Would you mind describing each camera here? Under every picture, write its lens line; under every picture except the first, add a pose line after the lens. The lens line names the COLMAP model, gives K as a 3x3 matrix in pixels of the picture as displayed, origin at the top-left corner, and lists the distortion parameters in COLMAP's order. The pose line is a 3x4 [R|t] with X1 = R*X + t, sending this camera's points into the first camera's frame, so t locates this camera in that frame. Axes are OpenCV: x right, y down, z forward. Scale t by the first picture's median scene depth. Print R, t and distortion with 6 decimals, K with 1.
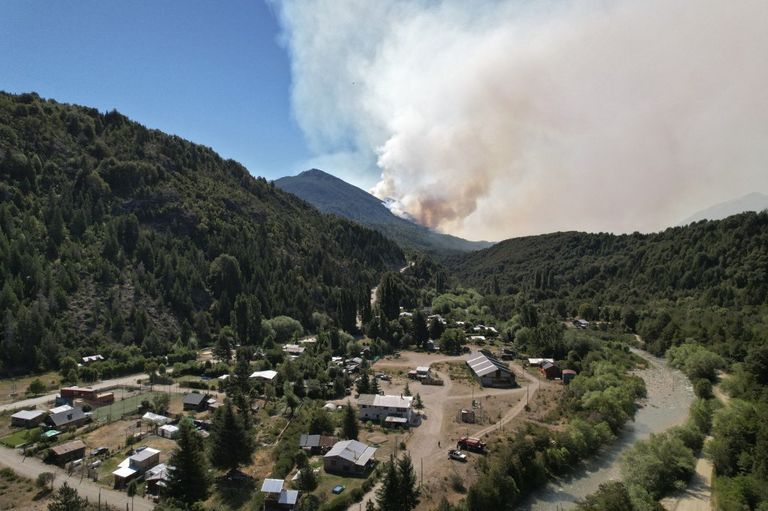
lens RADIAL K [[358.7, 0, 384.0], [0, 358.7, 255.5], [0, 0, 1]] dist [0.000092, -0.000011]
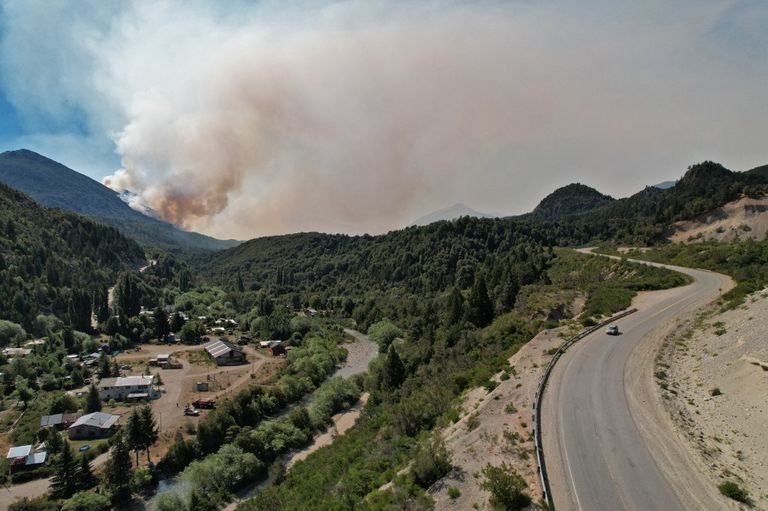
lens RADIAL K [[473.9, 0, 384.0], [0, 473.9, 255.5], [0, 0, 1]] dist [-0.092433, 0.073190]
pose [[0.862369, 0.000067, 0.506279, -0.024172], [-0.002030, 0.999992, 0.003325, -0.002054], [-0.506275, -0.003895, 0.862363, -0.462409]]
